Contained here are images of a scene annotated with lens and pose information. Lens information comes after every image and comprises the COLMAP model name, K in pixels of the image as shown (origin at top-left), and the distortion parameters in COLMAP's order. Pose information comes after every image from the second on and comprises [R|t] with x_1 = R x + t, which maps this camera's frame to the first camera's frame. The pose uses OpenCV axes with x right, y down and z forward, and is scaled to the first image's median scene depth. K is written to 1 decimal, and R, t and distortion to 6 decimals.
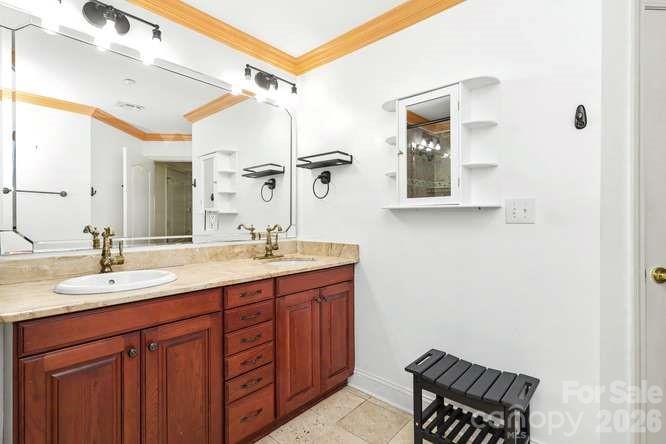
lens RADIAL K [[316.5, 0, 333.9], [0, 316.5, 211.9], [0, 0, 1]] dist [0.001844, 0.000470]
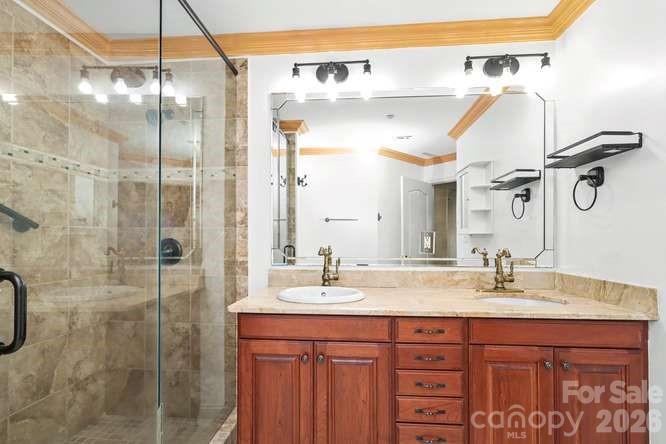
lens RADIAL K [[325.4, 0, 333.3], [0, 325.4, 230.9], [0, 0, 1]] dist [0.000328, 0.000012]
pose [[0.599739, -0.018845, -0.799974, 0.192833], [0.015650, 0.999808, -0.011821, -0.000712], [0.800043, -0.005430, 0.599919, 0.195331]]
